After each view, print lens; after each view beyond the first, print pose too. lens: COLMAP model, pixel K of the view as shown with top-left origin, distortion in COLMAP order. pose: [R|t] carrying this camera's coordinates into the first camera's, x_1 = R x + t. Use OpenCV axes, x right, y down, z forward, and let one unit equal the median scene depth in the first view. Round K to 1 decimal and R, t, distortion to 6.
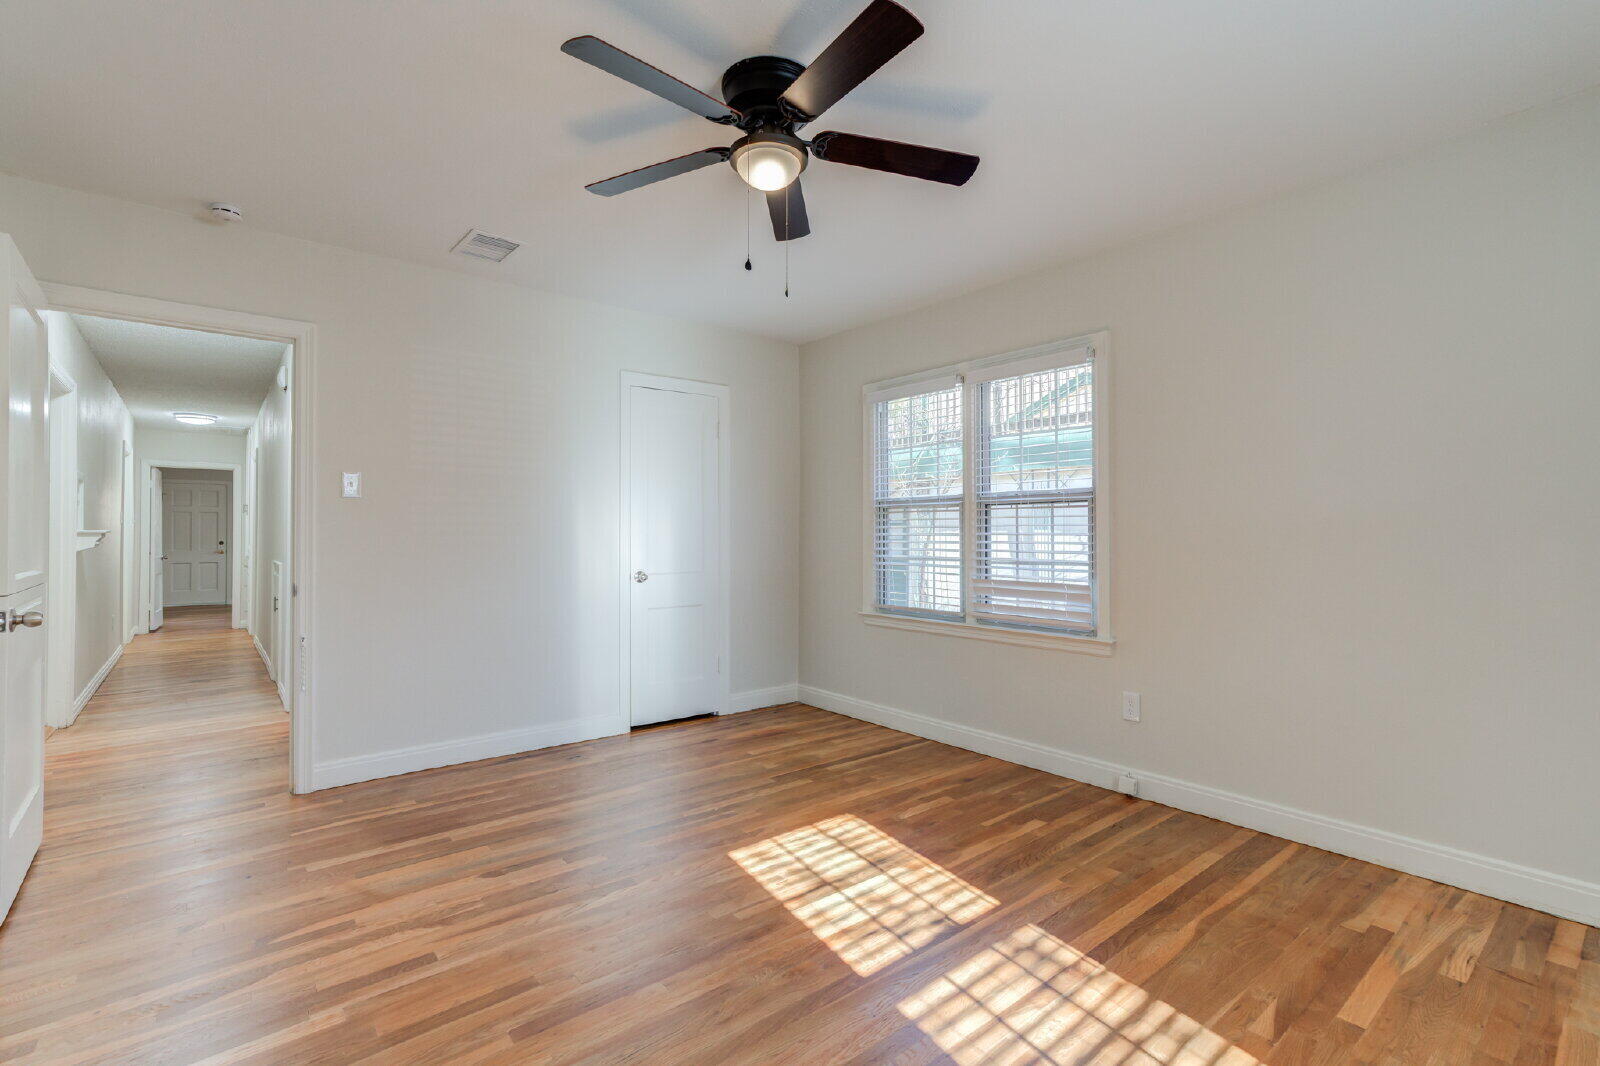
lens RADIAL K [[736.5, 0, 799.6], [0, 736.5, 537.3], [0, 0, 1]] dist [0.000366, 0.000179]
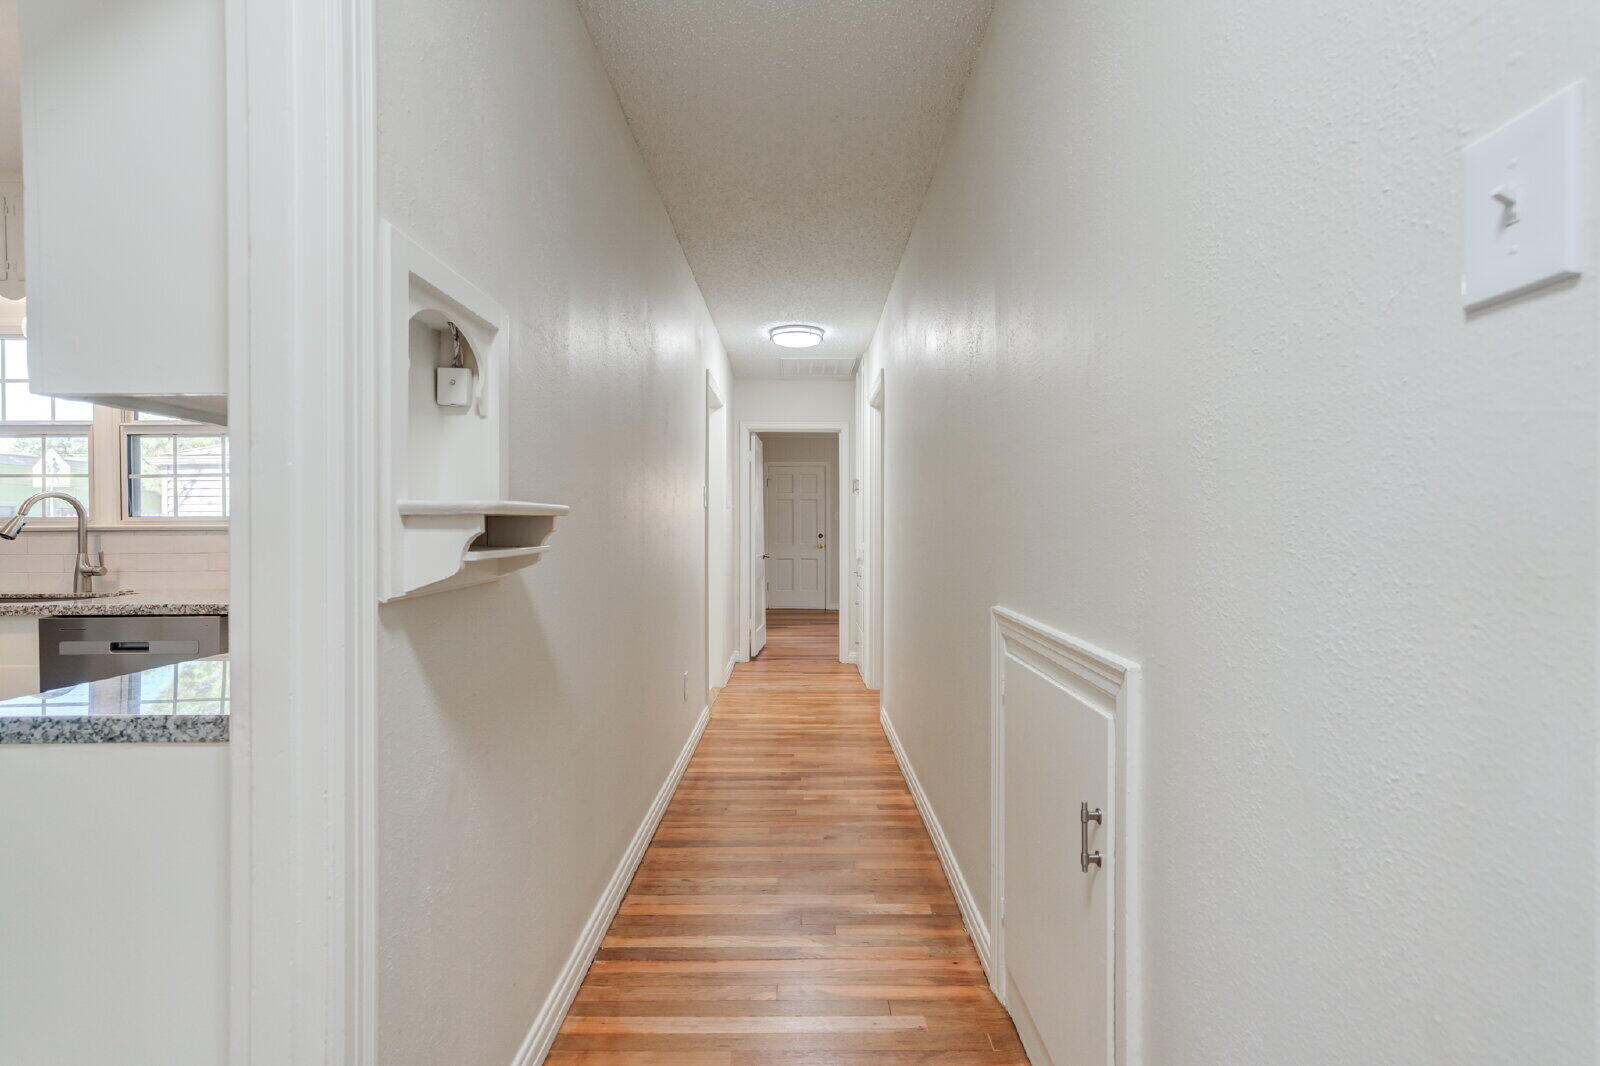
lens RADIAL K [[736.5, 0, 799.6], [0, 736.5, 537.3], [0, 0, 1]] dist [0.000366, 0.000179]
pose [[0.776740, 0.006042, -0.629793, -0.534201], [0.001788, 0.999929, 0.011798, -0.000678], [0.629819, -0.010290, 0.776674, 0.647534]]
